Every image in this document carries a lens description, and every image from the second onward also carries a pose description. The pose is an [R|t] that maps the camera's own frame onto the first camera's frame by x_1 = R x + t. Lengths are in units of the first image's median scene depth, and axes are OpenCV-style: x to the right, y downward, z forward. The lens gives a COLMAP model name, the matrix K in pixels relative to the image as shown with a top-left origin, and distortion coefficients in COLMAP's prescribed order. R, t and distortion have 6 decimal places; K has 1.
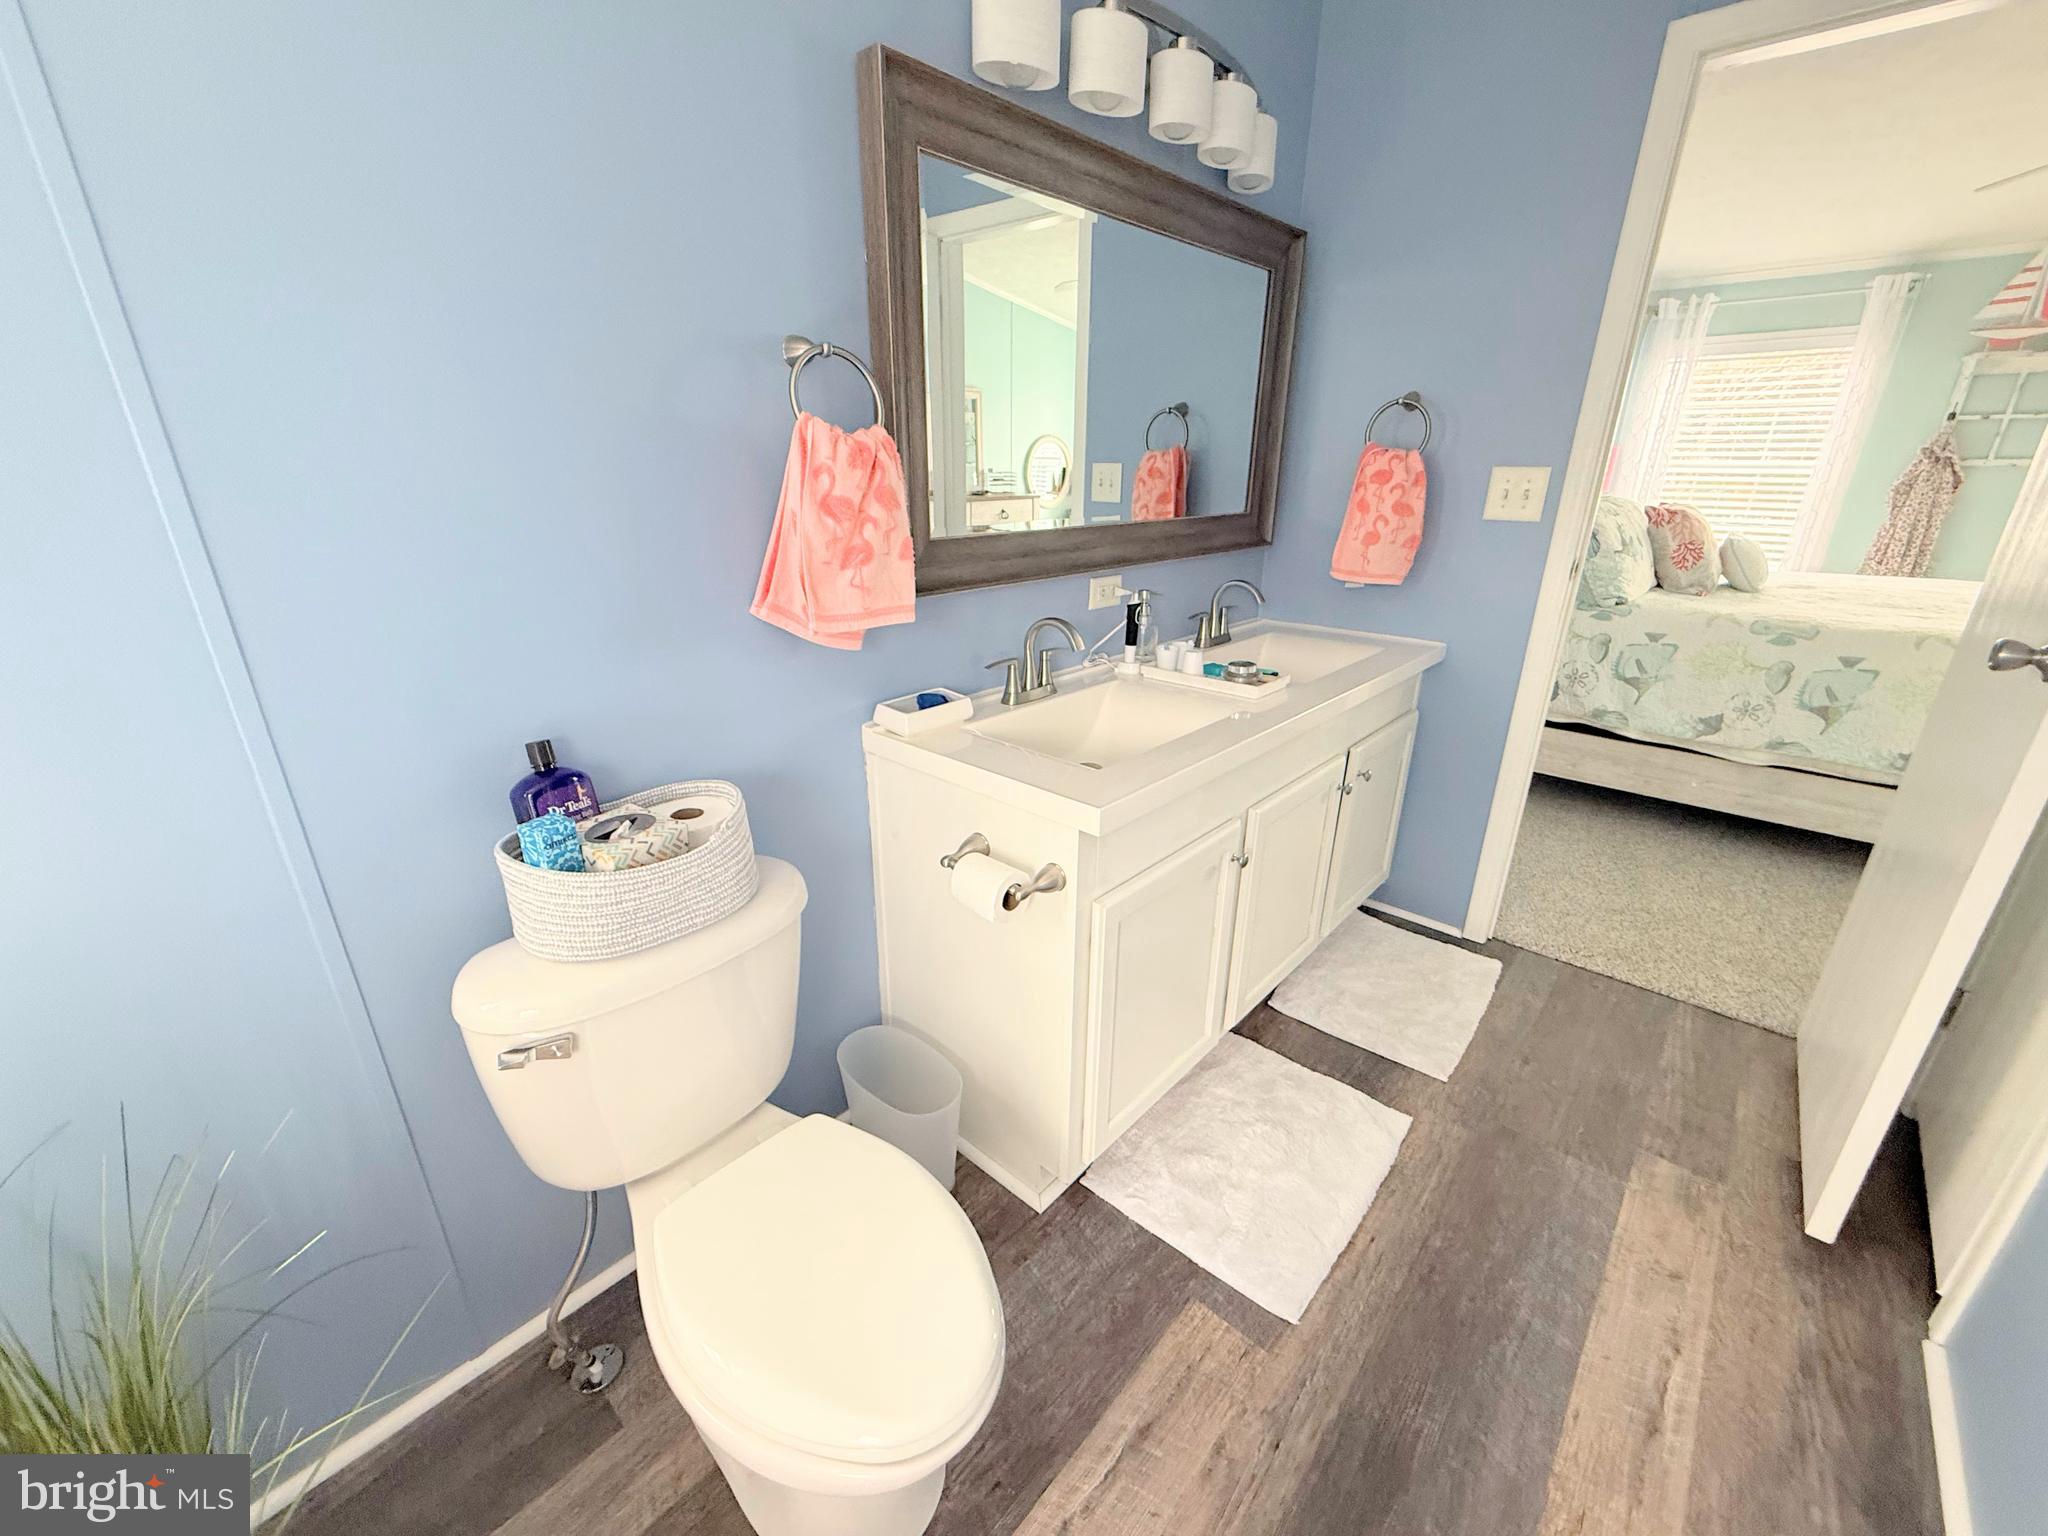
lens RADIAL K [[811.4, 0, 1025.3], [0, 811.4, 766.4], [0, 0, 1]] dist [-0.001573, -0.000429]
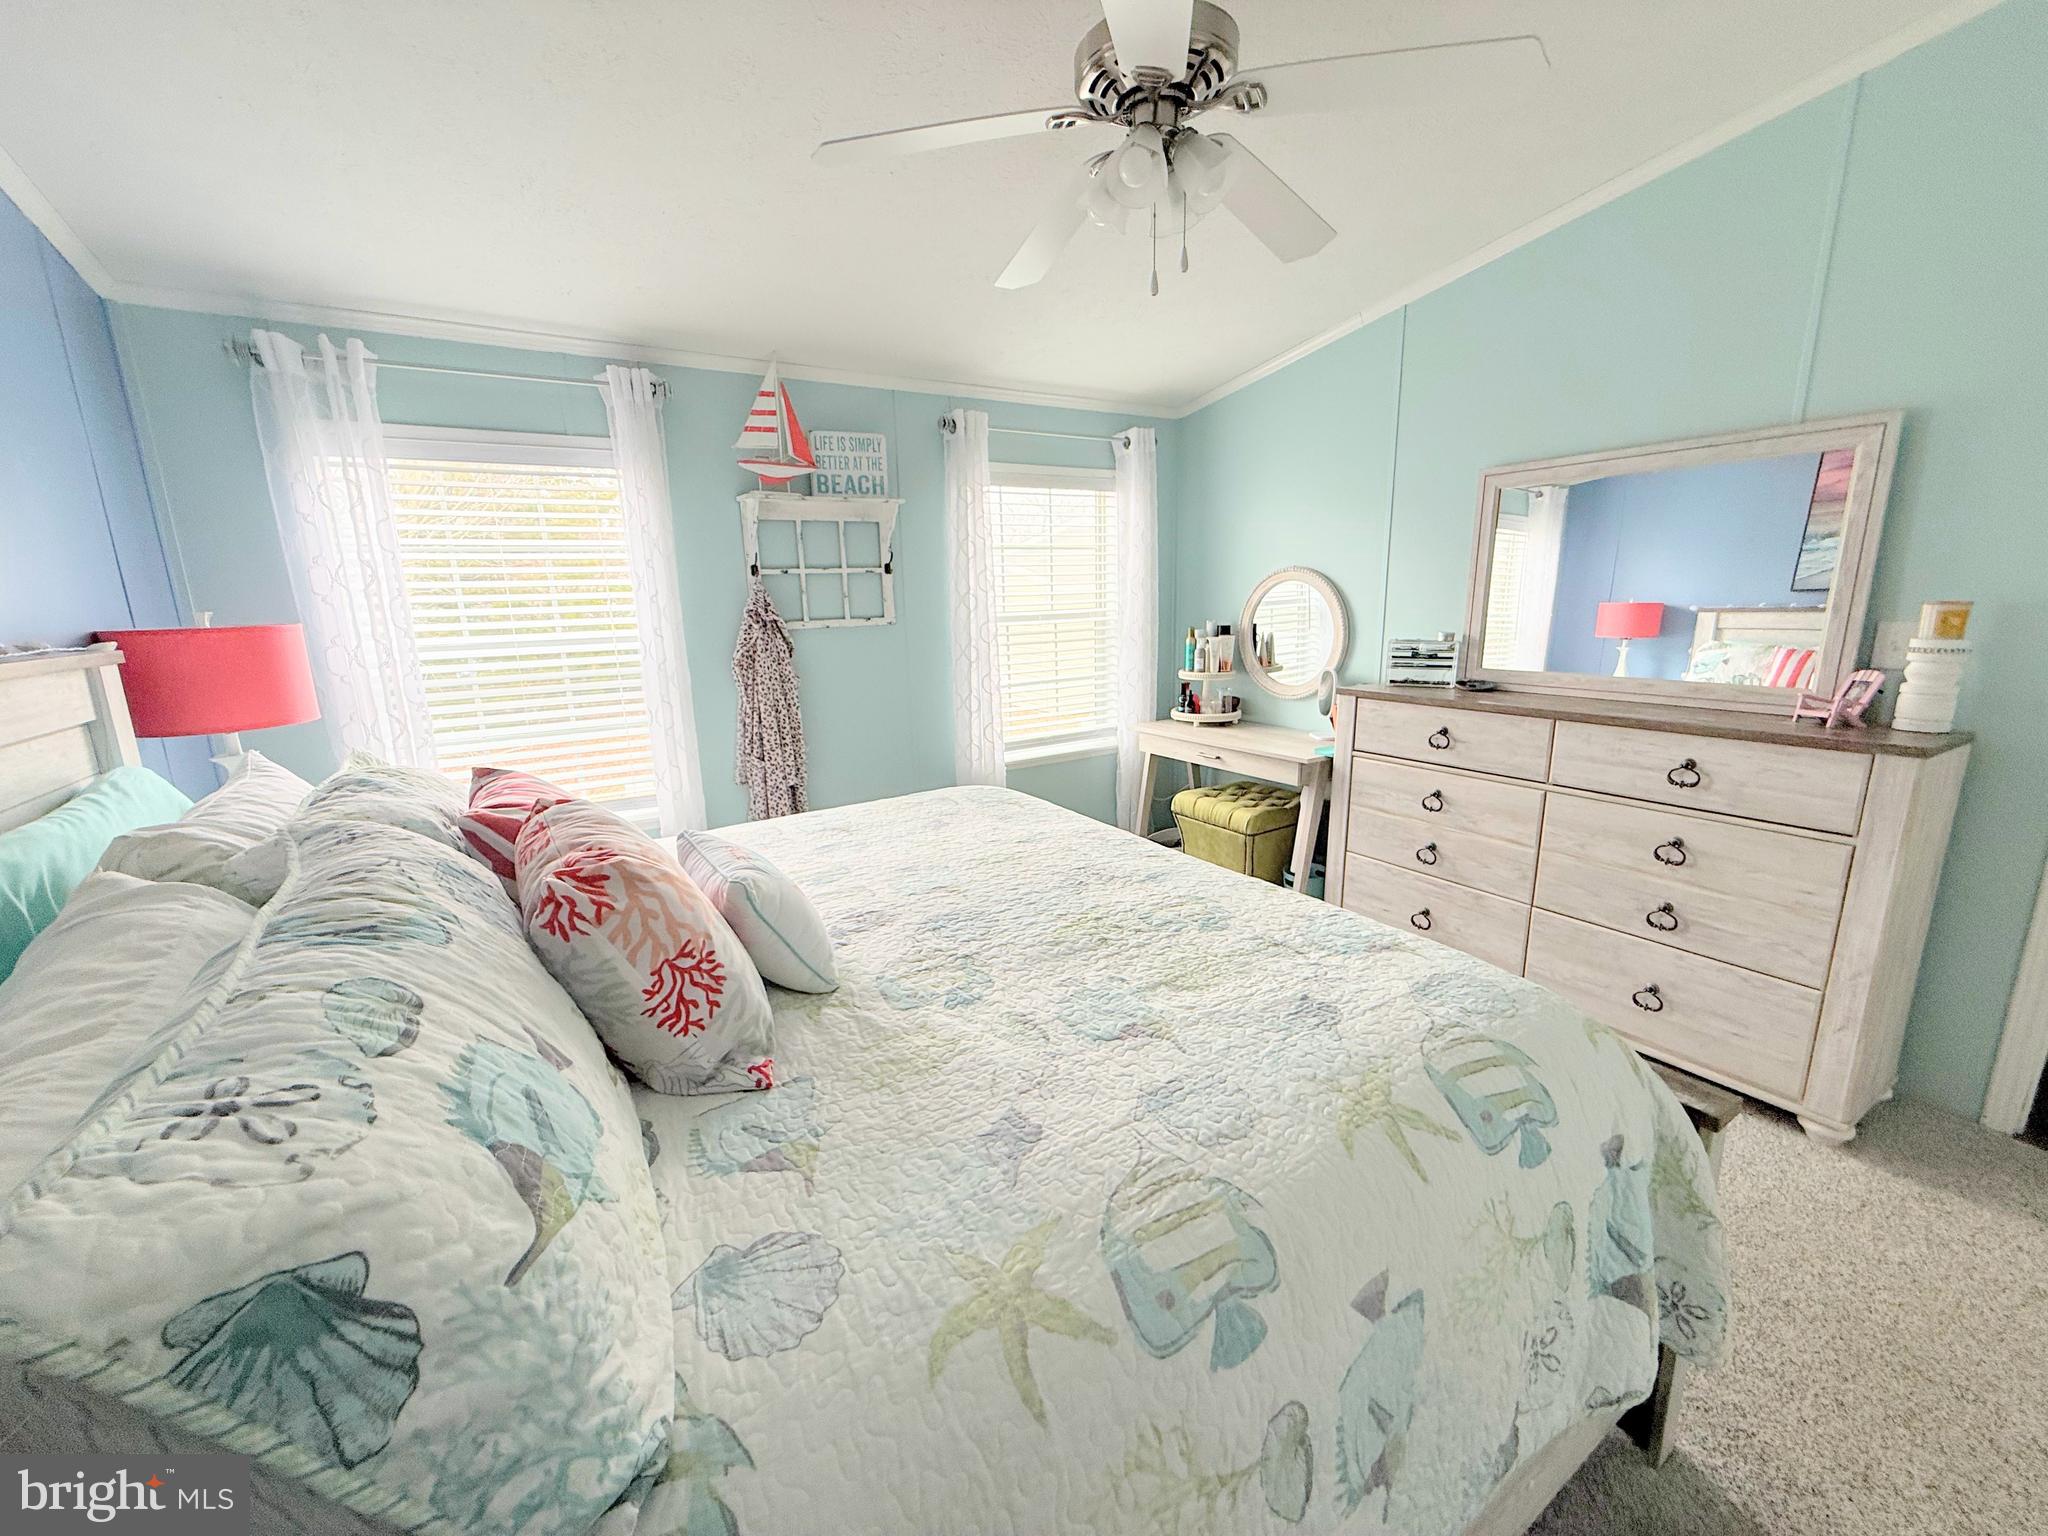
lens RADIAL K [[811.4, 0, 1022.3], [0, 811.4, 768.0], [0, 0, 1]] dist [-0.001573, -0.000429]
pose [[0.259143, -0.214443, 0.941732, 0.462494], [0.362258, 0.925439, 0.111048, -0.261956], [-0.895329, 0.312373, 0.317505, 0.609650]]
